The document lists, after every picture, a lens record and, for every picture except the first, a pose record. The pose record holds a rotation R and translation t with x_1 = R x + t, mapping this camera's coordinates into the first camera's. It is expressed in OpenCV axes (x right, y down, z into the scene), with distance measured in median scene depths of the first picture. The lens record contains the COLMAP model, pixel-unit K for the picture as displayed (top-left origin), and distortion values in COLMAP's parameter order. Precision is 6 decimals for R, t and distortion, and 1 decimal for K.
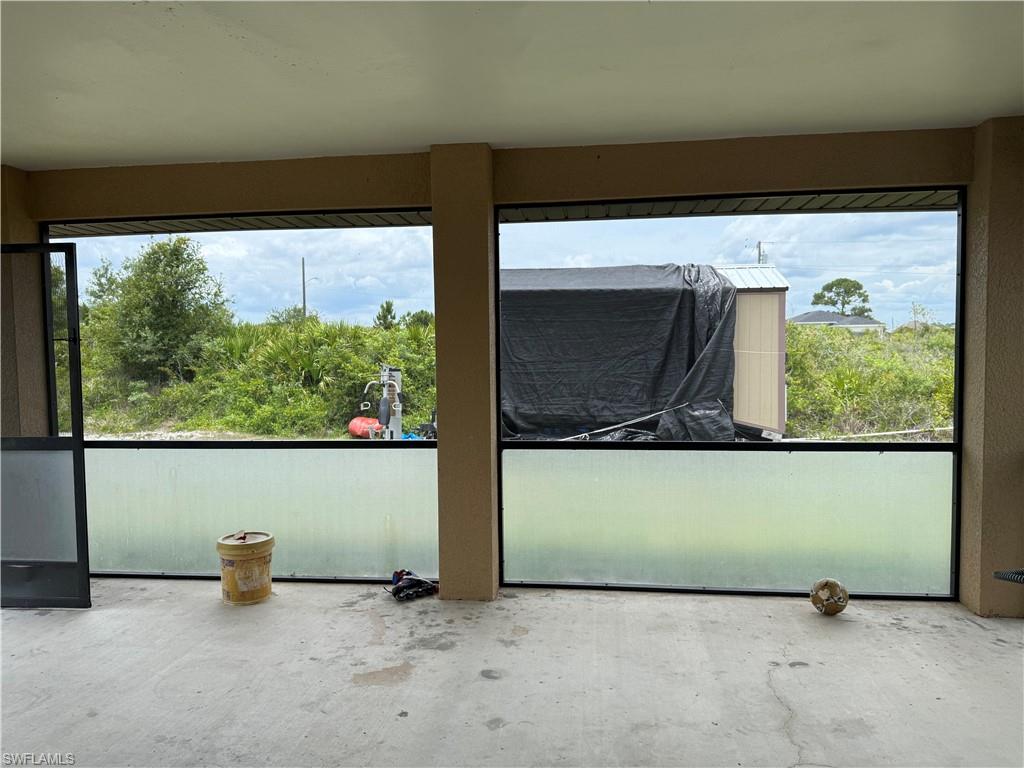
lens RADIAL K [[808.7, 0, 512.0], [0, 808.7, 384.0], [0, 0, 1]] dist [0.243548, -0.002654]
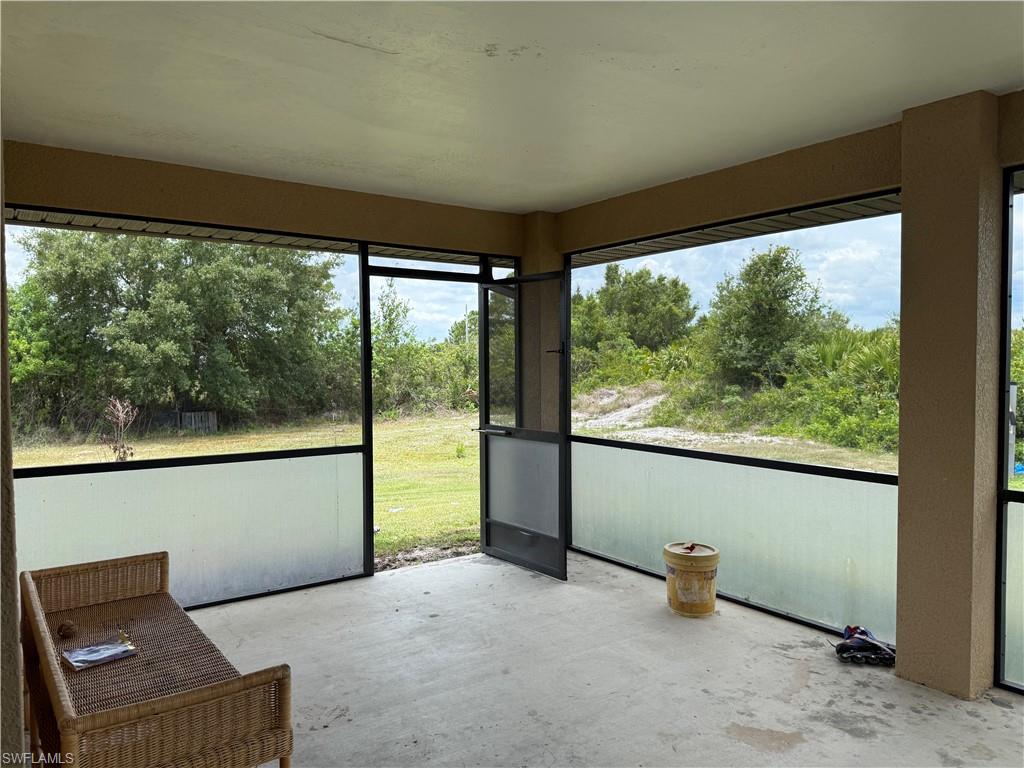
lens RADIAL K [[815.8, 0, 512.0], [0, 815.8, 384.0], [0, 0, 1]] dist [0.158907, -0.002510]
pose [[0.738415, 0.040025, -0.673157, 0.179402], [-0.044078, 0.998967, 0.011046, -0.013996], [0.672904, 0.021515, 0.739417, 0.121725]]
